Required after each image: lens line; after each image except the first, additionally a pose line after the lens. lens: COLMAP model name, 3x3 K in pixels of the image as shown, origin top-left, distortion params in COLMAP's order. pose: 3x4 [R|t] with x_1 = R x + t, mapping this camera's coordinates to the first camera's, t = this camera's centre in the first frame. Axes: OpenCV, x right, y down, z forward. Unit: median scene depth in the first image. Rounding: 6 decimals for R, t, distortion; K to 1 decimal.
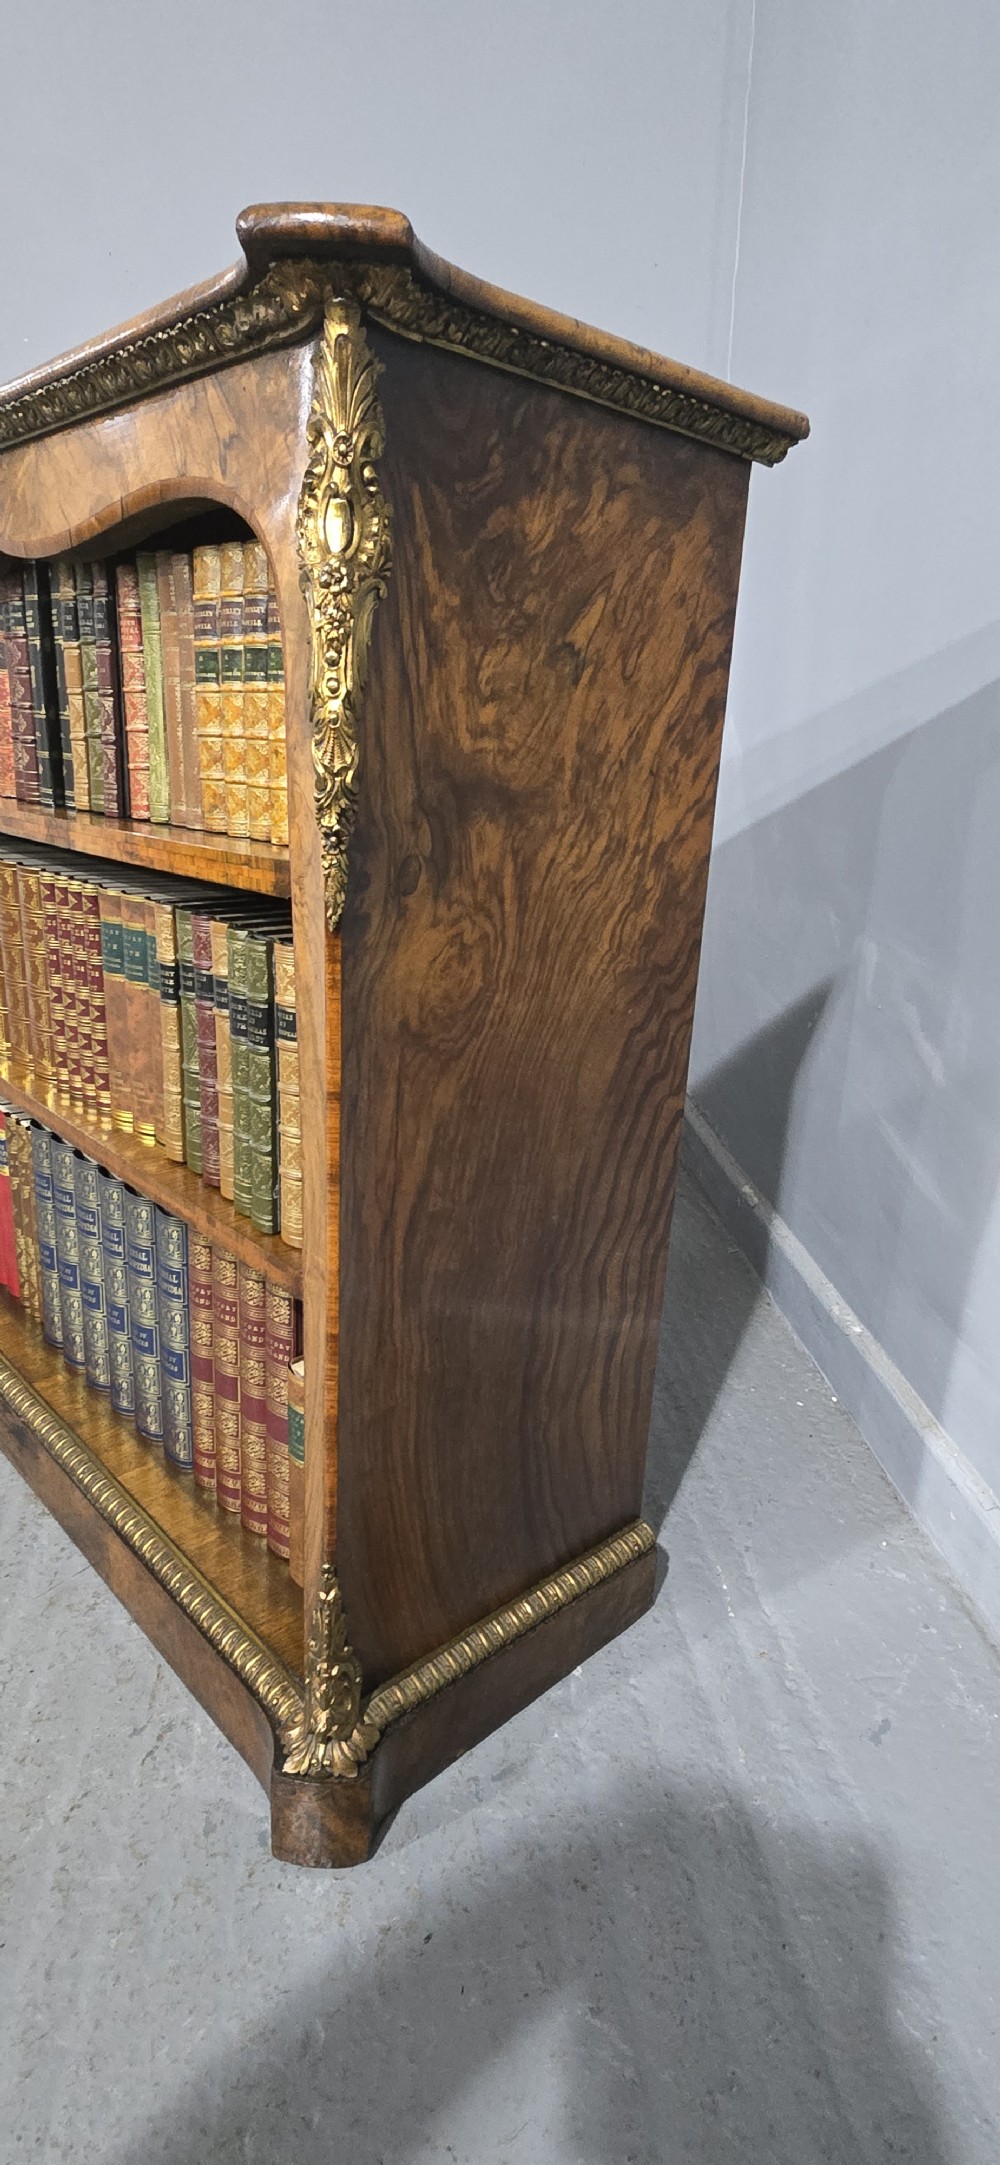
lens RADIAL K [[1127.2, 0, 492.1], [0, 1127.2, 1103.3], [0, 0, 1]] dist [-0.004092, -0.000373]
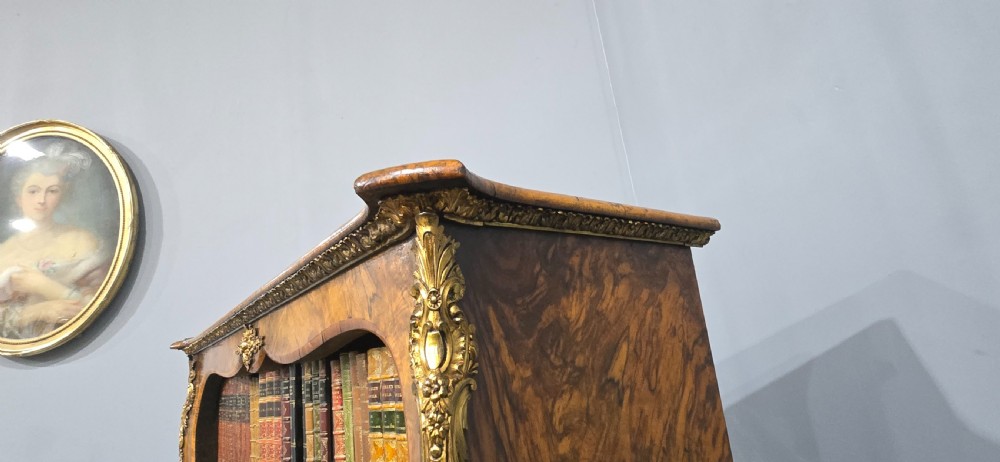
lens RADIAL K [[520.7, 0, 506.2], [0, 520.7, 235.0], [0, 0, 1]] dist [-0.004092, -0.000373]
pose [[0.983575, -0.172590, -0.052858, 0.004332], [0.119018, 0.840272, -0.528941, -0.231650], [0.135705, 0.513961, 0.847011, 0.330553]]
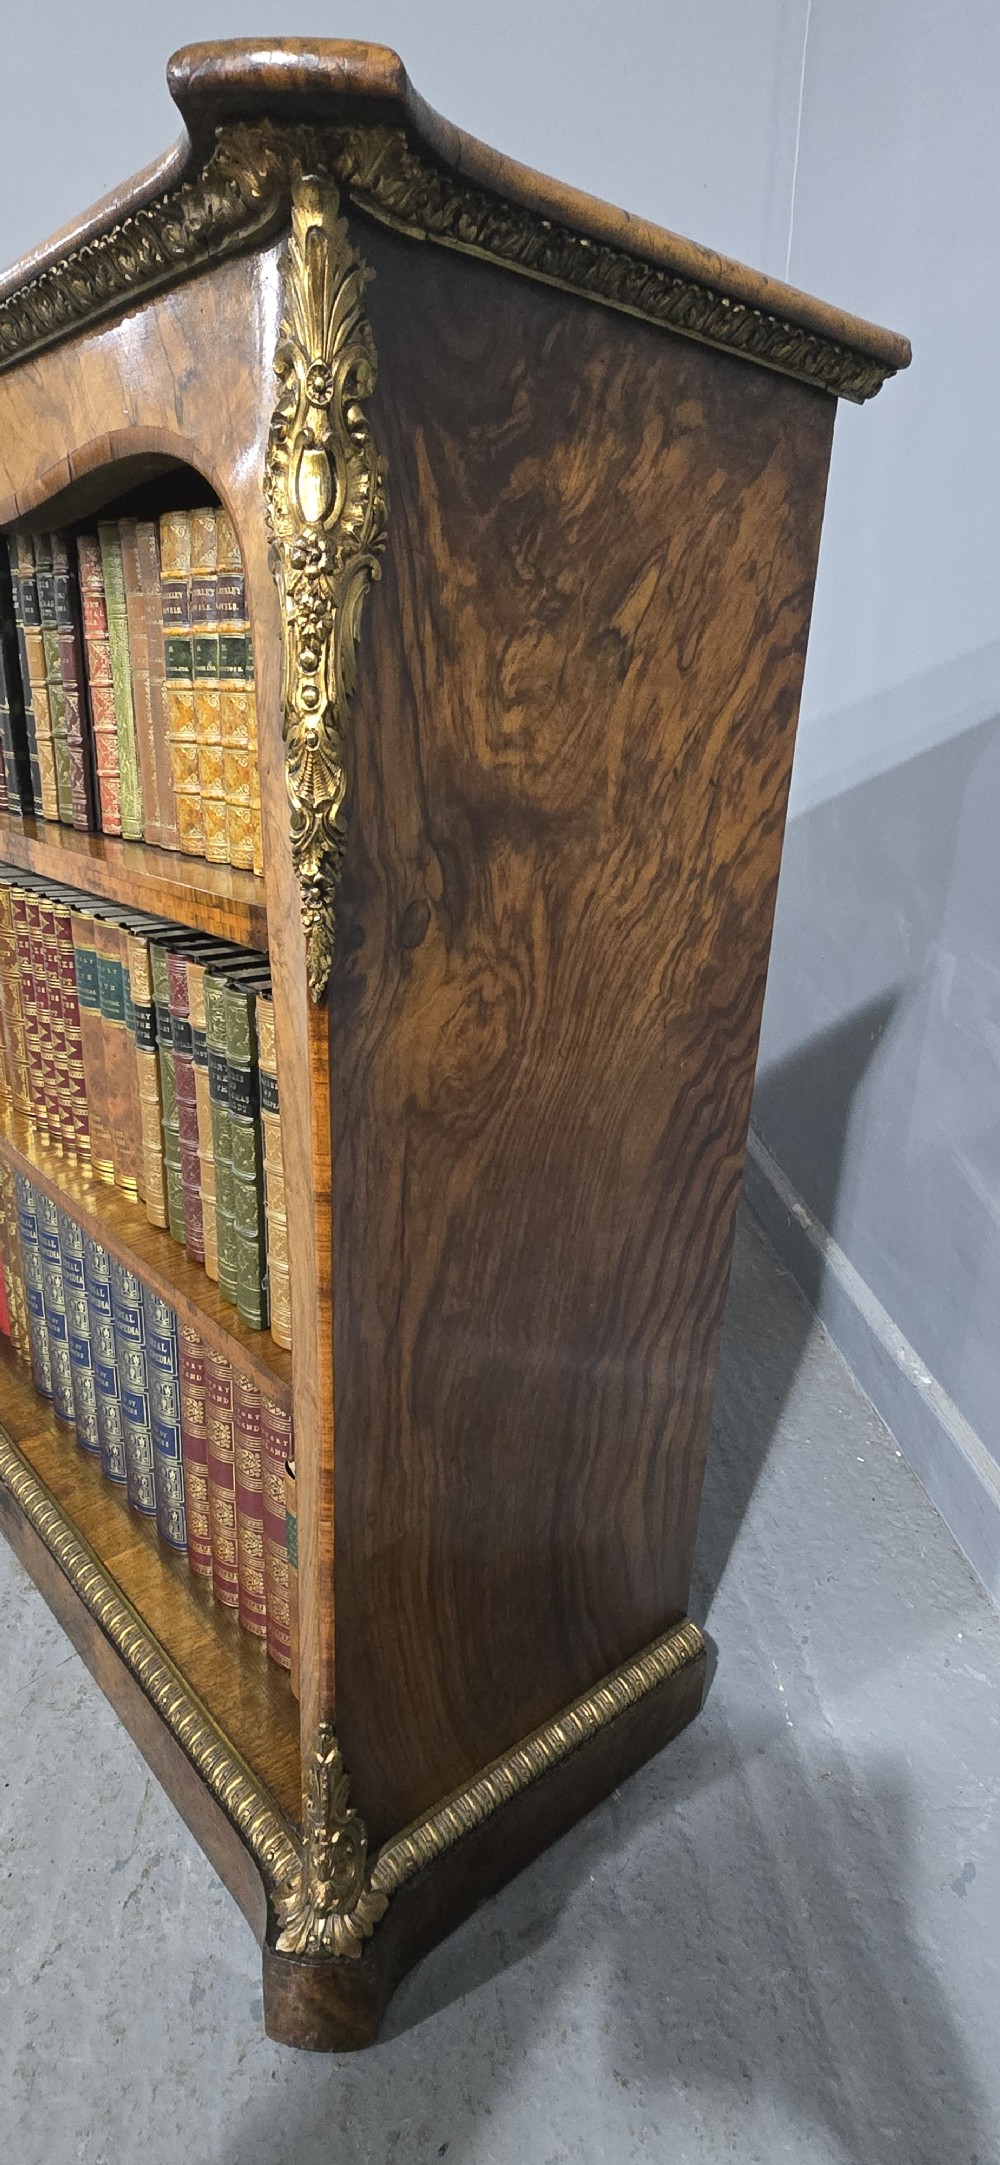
lens RADIAL K [[1127.2, 0, 492.1], [0, 1127.2, 1103.3], [0, 0, 1]] dist [-0.004092, -0.000373]
pose [[0.999568, 0.000955, -0.029363, 0.005343], [-0.000056, 0.999531, 0.030609, -0.094513], [0.029378, -0.030594, 0.999100, 0.182811]]
